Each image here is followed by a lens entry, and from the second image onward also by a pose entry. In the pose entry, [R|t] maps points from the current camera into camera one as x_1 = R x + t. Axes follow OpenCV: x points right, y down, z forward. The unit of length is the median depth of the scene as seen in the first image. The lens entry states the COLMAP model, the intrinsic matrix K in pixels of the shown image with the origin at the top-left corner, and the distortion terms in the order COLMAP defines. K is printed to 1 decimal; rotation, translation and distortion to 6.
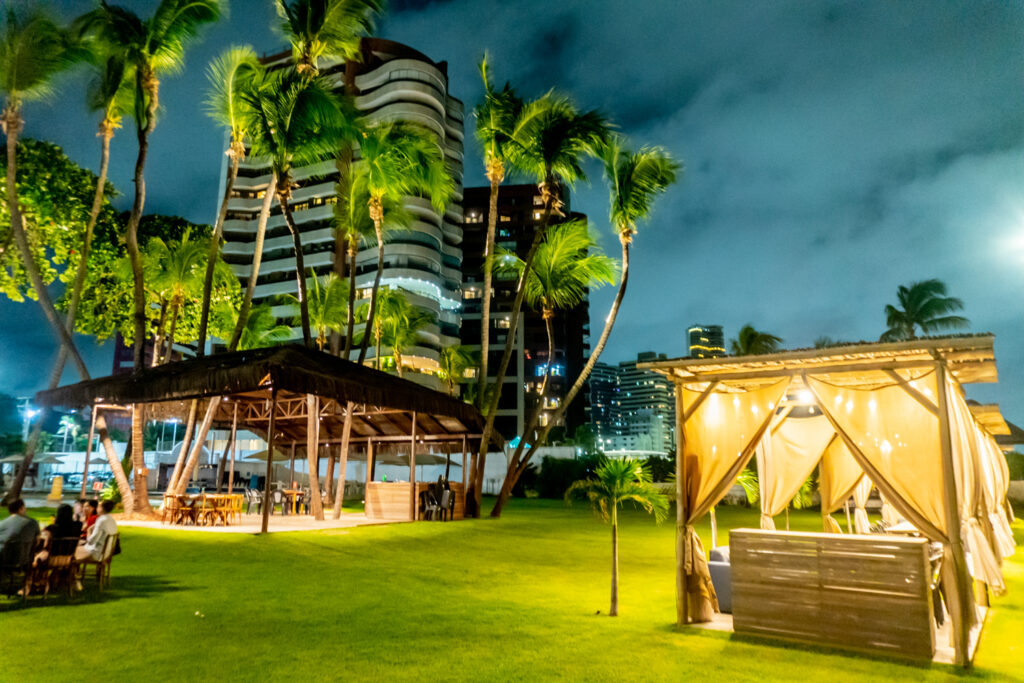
lens RADIAL K [[713.6, 0, 512.0], [0, 713.6, 341.5], [0, 0, 1]] dist [-0.005721, -0.004311]
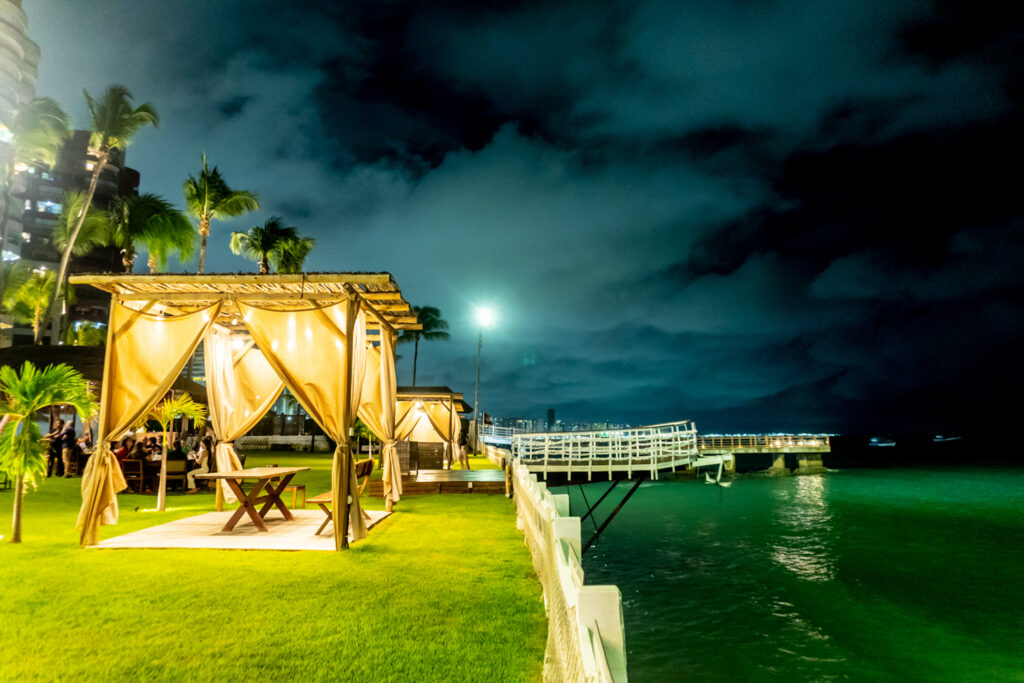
lens RADIAL K [[797.1, 0, 512.0], [0, 797.1, 341.5], [0, 0, 1]] dist [-0.001462, -0.003029]
pose [[0.721043, 0.051021, 0.691009, -0.336512], [-0.139259, 0.987607, 0.072390, -0.112306], [-0.678752, -0.148426, 0.719212, -0.263194]]
